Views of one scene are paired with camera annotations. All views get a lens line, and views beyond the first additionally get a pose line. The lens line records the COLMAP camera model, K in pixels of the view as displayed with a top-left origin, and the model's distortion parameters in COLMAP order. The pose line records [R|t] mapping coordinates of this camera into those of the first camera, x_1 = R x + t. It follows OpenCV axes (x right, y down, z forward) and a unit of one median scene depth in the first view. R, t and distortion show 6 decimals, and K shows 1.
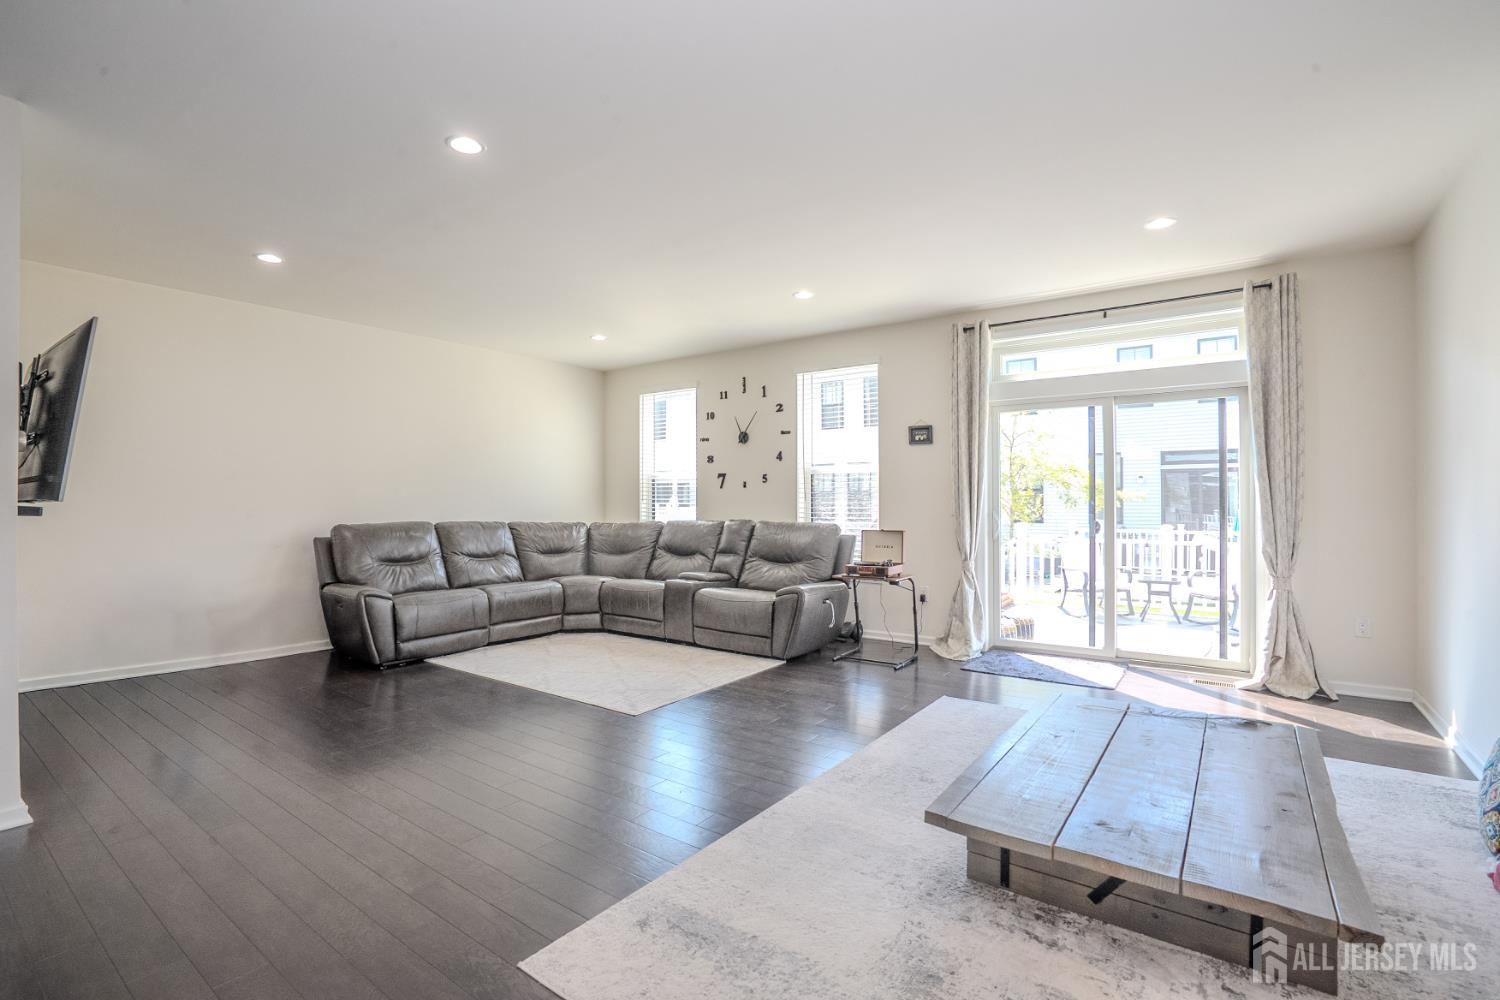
lens RADIAL K [[695.1, 0, 750.0], [0, 695.1, 500.0], [0, 0, 1]] dist [-0.059020, 0.024641]
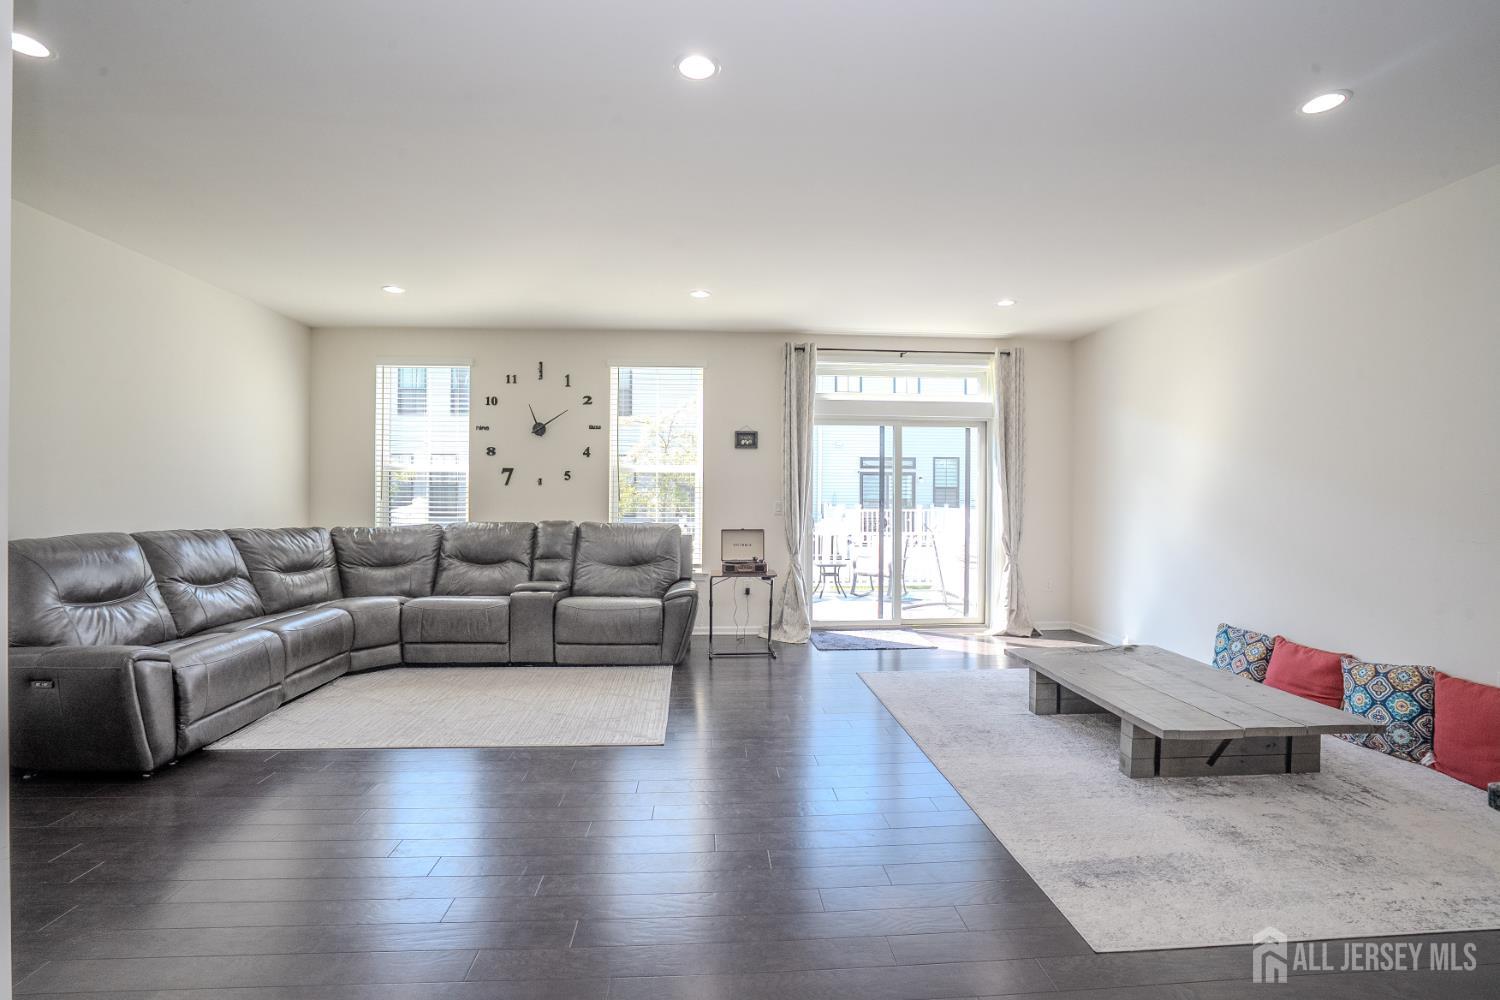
lens RADIAL K [[690.0, 0, 750.0], [0, 690.0, 500.0], [0, 0, 1]] dist [-0.061855, 0.025411]
pose [[0.765523, 0.003603, 0.643398, -0.411950], [-0.007562, 0.999966, 0.003398, -0.003658], [-0.643364, -0.007467, 0.765524, 0.162715]]
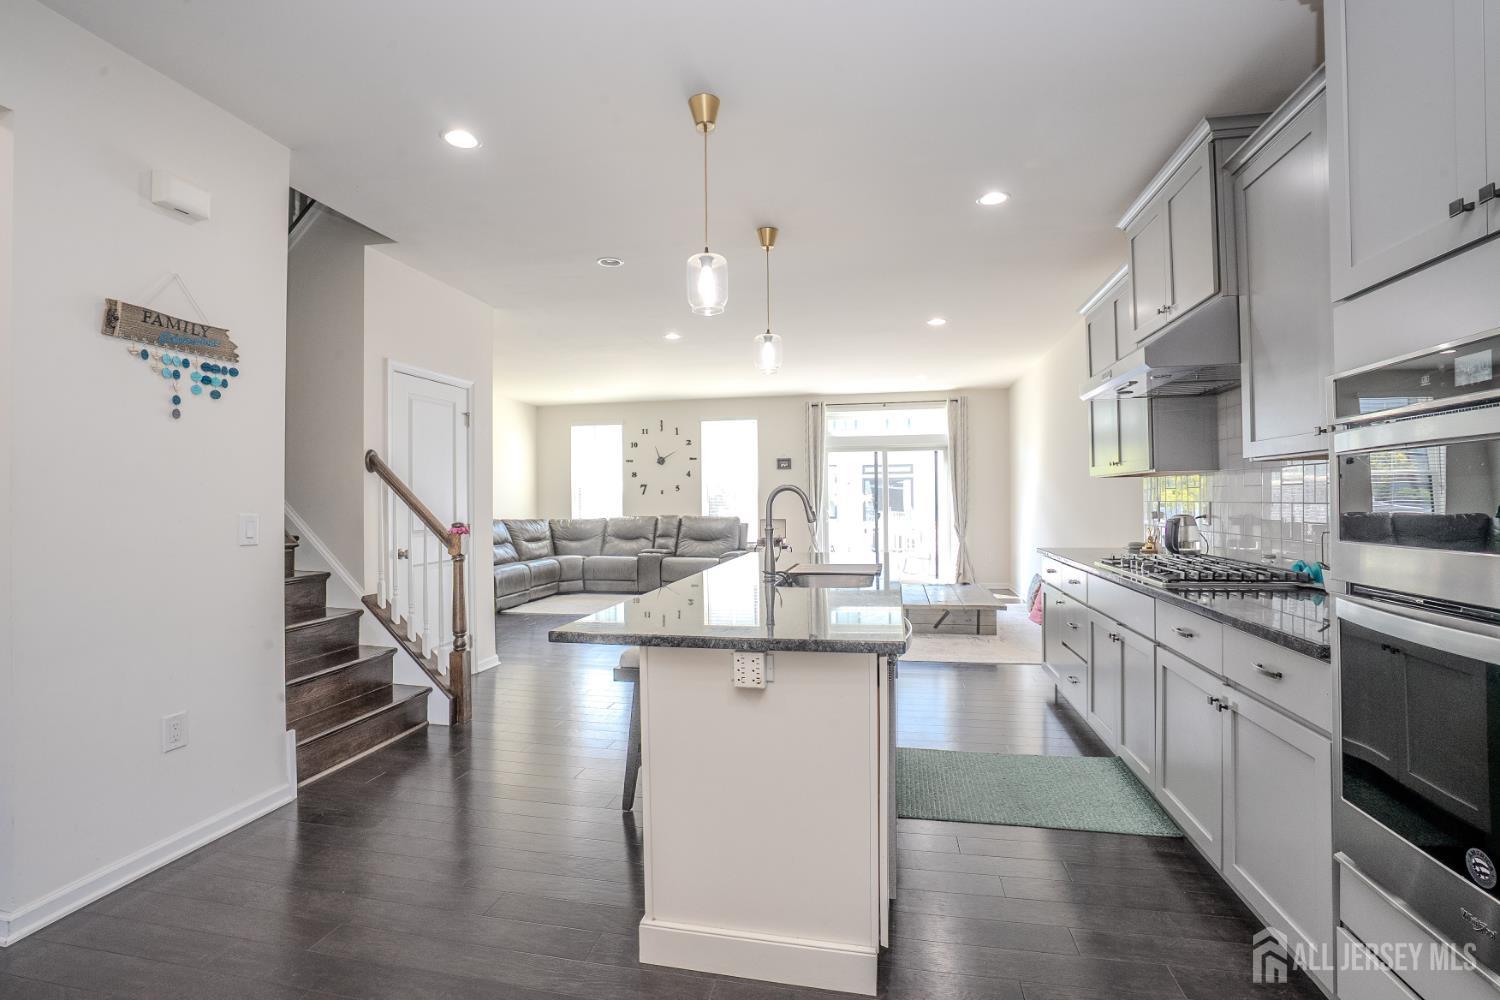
lens RADIAL K [[690.0, 0, 750.0], [0, 690.0, 500.0], [0, 0, 1]] dist [-0.061855, 0.025411]
pose [[0.906195, -0.003704, 0.422845, -0.517446], [0.005002, 0.999986, -0.001961, -0.001216], [-0.422831, 0.003892, 0.906200, -0.478922]]
